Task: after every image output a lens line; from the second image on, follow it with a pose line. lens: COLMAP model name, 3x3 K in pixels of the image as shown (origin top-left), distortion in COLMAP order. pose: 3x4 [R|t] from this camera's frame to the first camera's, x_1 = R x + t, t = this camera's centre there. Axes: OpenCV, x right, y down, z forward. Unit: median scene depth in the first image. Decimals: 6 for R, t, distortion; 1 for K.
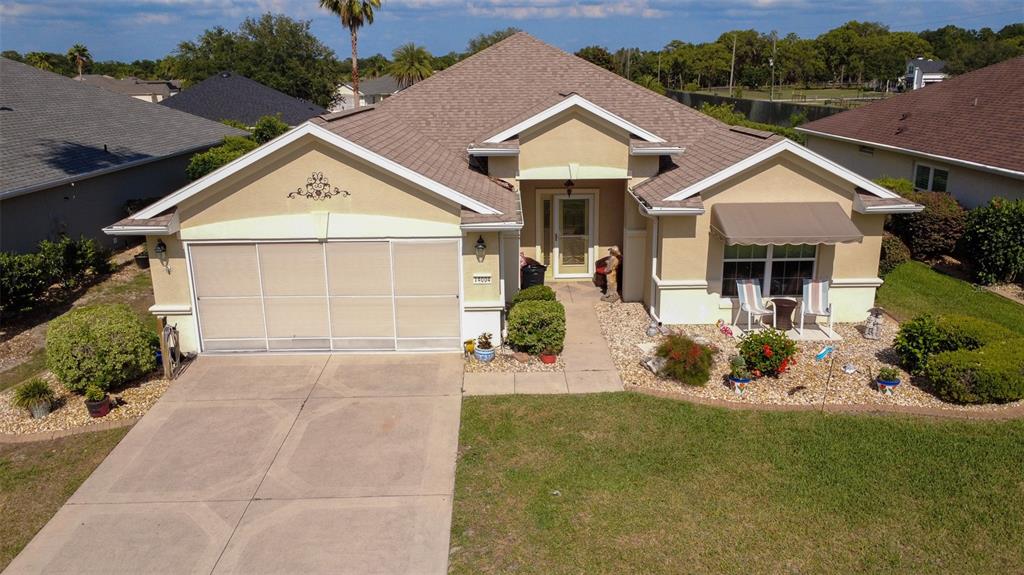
lens RADIAL K [[768.3, 0, 512.0], [0, 768.3, 287.5], [0, 0, 1]] dist [0.001837, 0.001538]
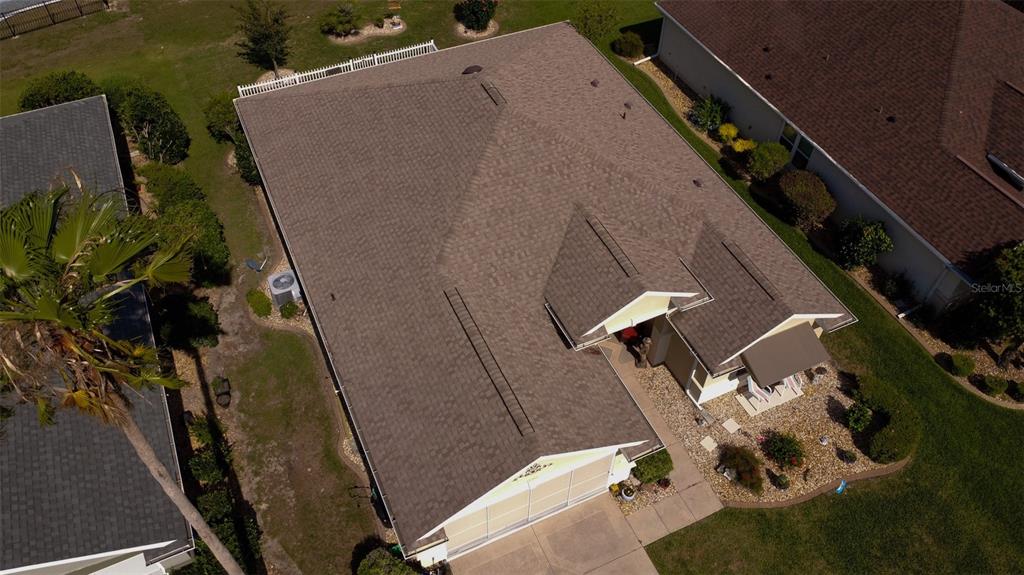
lens RADIAL K [[768.3, 0, 512.0], [0, 768.3, 287.5], [0, 0, 1]] dist [0.001837, 0.001538]
pose [[0.910604, -0.296275, 0.288136, -0.560059], [0.089778, 0.822351, 0.561853, -1.128213], [-0.403412, -0.485757, 0.775435, 0.085486]]
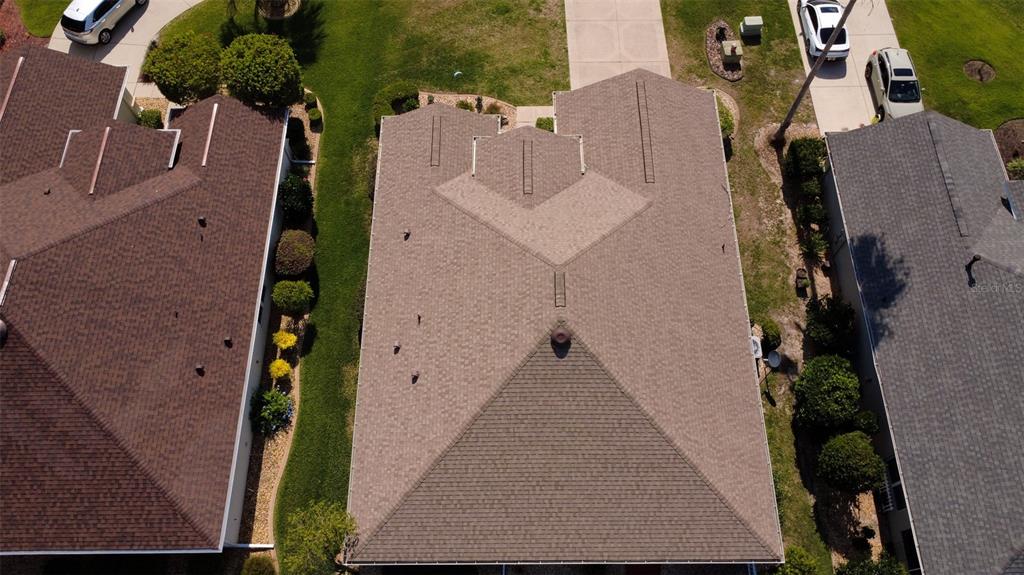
lens RADIAL K [[768.3, 0, 512.0], [0, 768.3, 287.5], [0, 0, 1]] dist [0.001837, 0.001538]
pose [[-0.999721, 0.006638, 0.022679, 0.090206], [0.023488, 0.173892, 0.984485, -2.325793], [0.002592, 0.984742, -0.173999, 1.934850]]
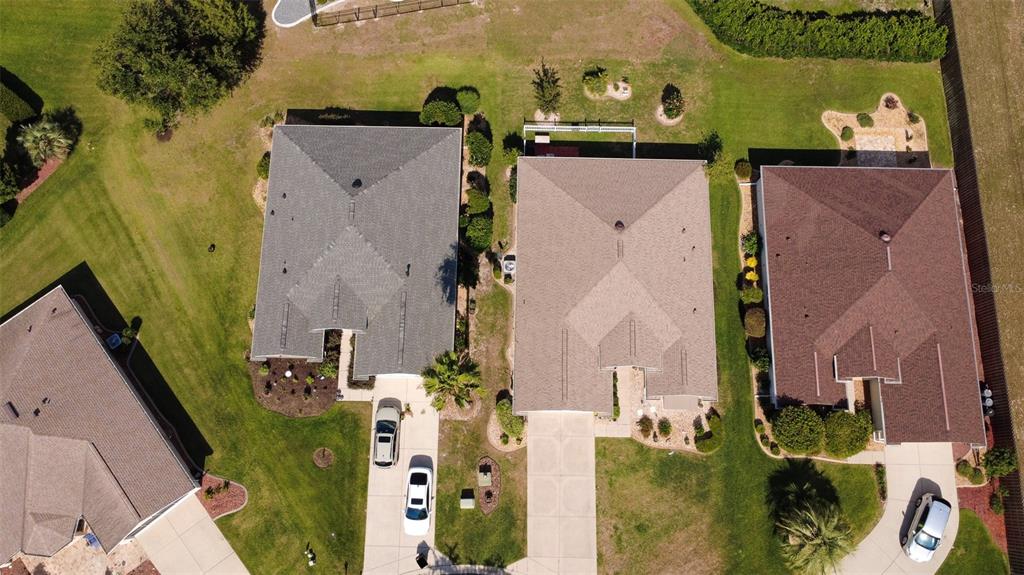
lens RADIAL K [[768.3, 0, 512.0], [0, 768.3, 287.5], [0, 0, 1]] dist [0.001837, 0.001538]
pose [[0.999548, 0.029555, 0.005515, -0.531620], [-0.019359, 0.492346, 0.870184, -3.726973], [0.023003, -0.869898, 0.492696, -0.421899]]
